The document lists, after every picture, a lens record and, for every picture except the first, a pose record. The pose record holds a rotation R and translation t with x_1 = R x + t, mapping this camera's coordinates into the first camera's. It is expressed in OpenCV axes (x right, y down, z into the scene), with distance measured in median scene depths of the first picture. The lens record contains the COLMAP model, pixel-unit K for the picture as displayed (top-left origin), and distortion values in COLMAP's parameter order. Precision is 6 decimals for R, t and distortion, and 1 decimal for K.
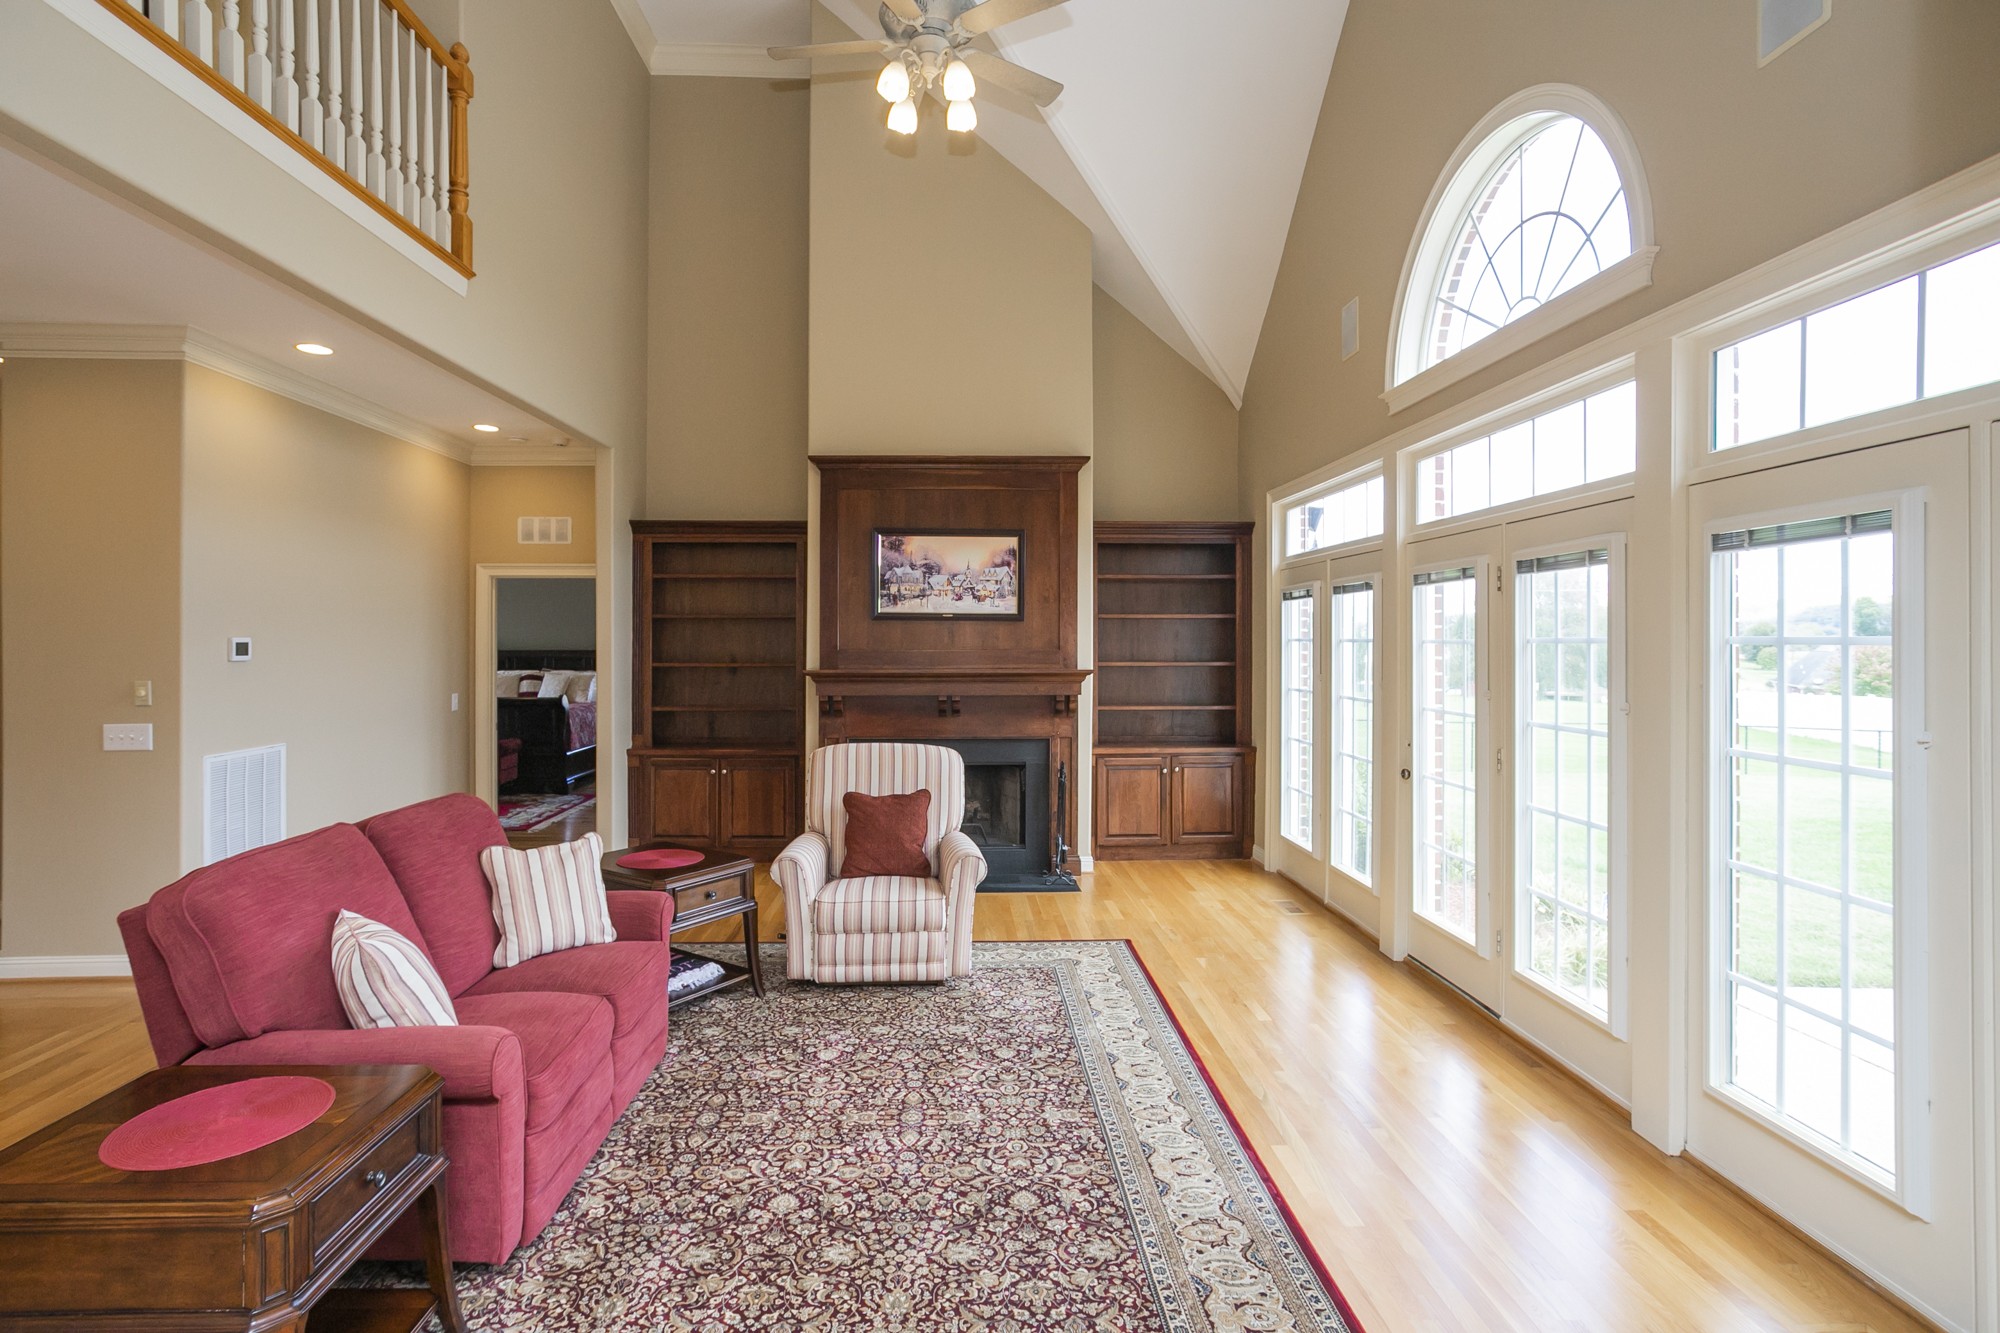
lens RADIAL K [[978.7, 0, 1068.5], [0, 978.7, 619.9], [0, 0, 1]] dist [-0.006406, 0.005274]
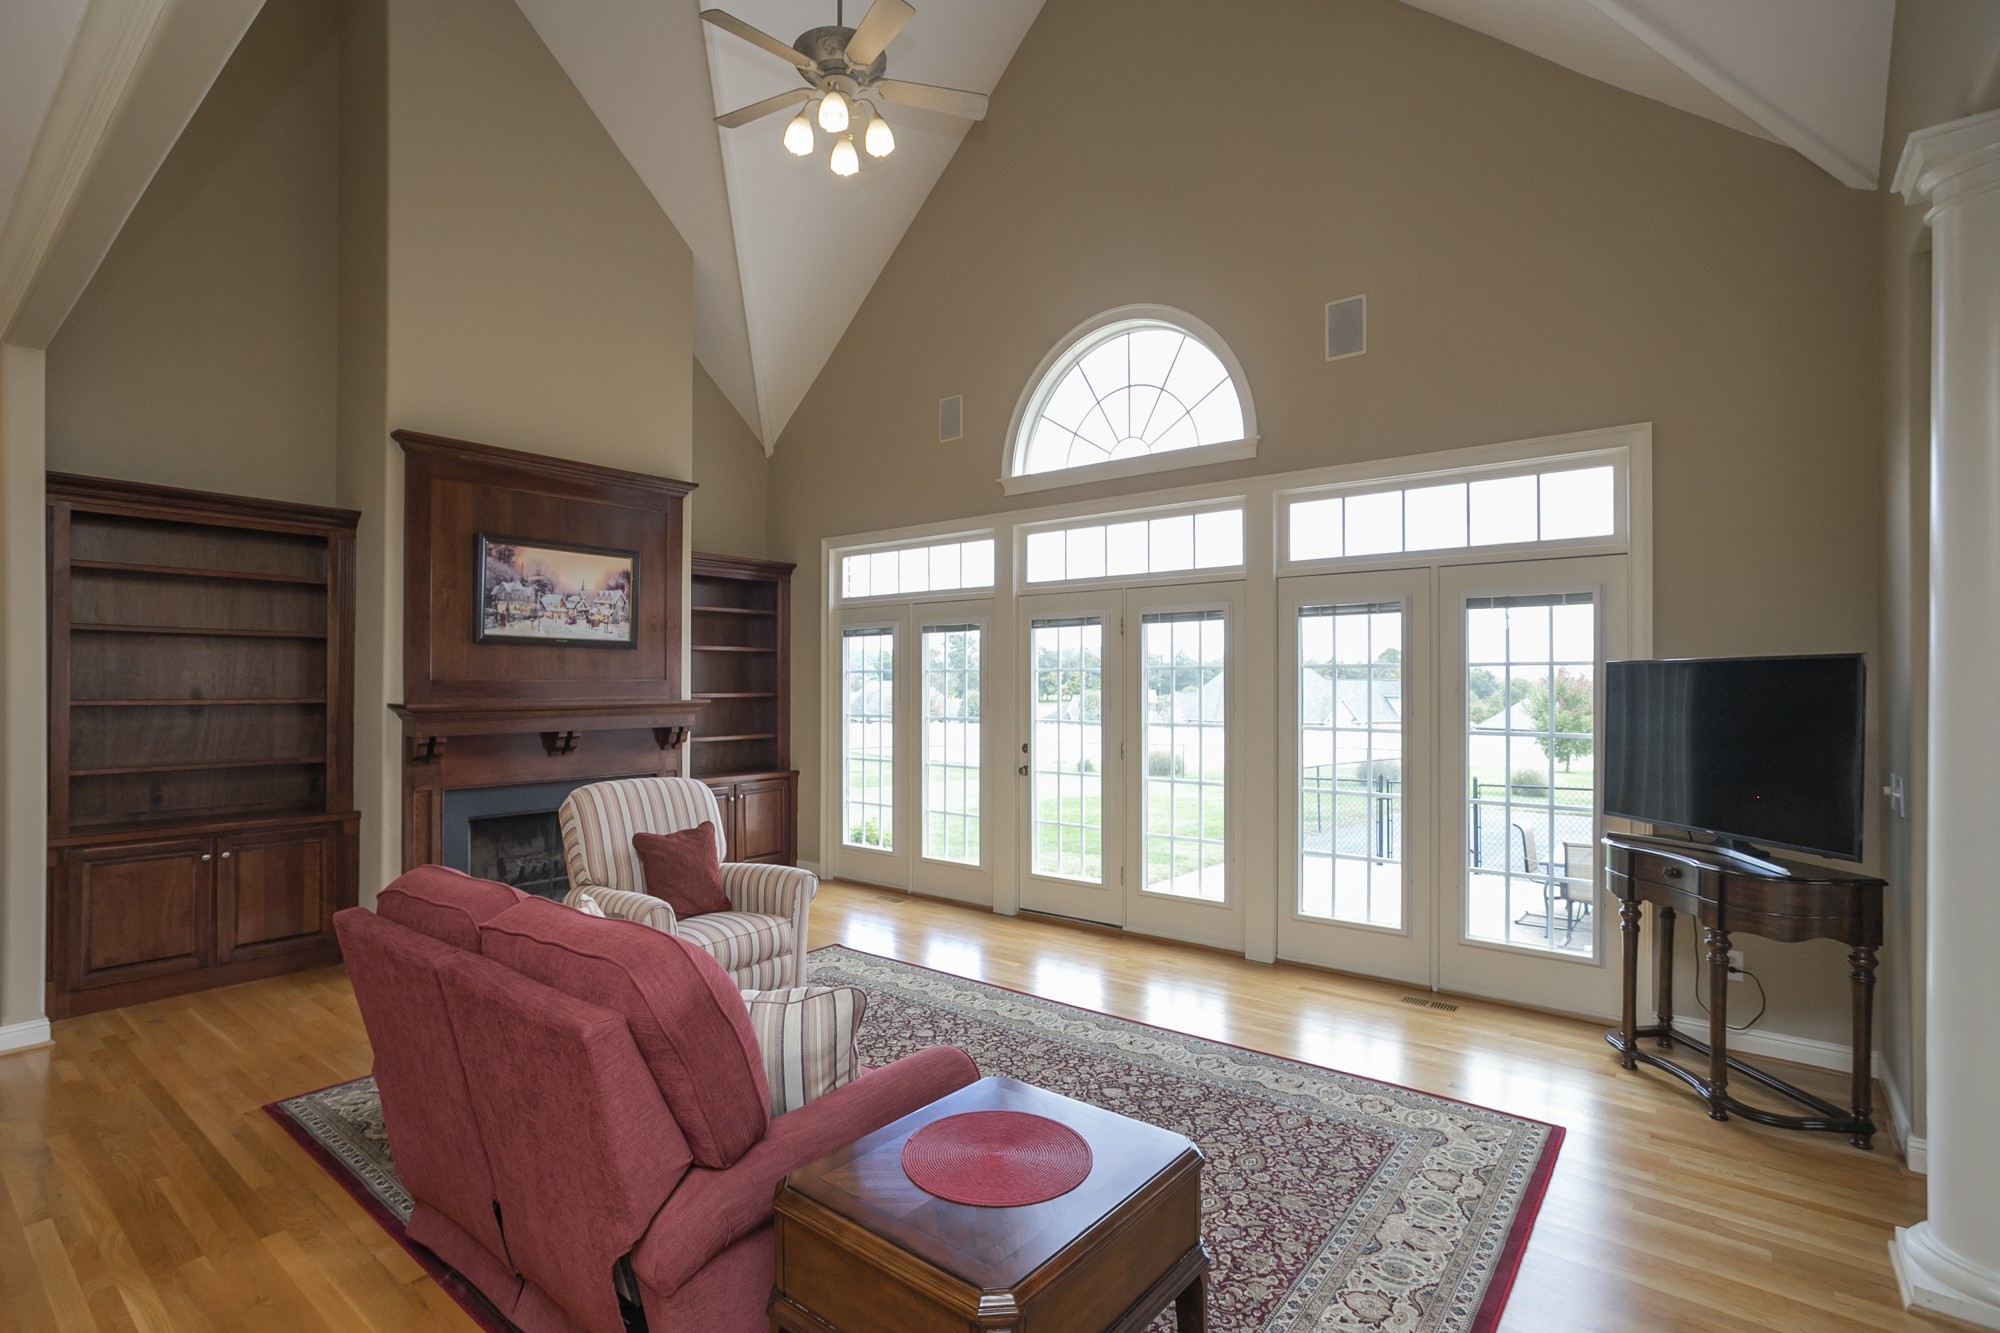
lens RADIAL K [[978.7, 0, 998.2], [0, 978.7, 661.3], [0, 0, 1]] dist [-0.006406, 0.005274]
pose [[0.645698, 0.014594, 0.763454, -0.541953], [-0.010755, 0.999892, -0.010017, 0.018397], [-0.763518, -0.001743, 0.645785, 0.134796]]
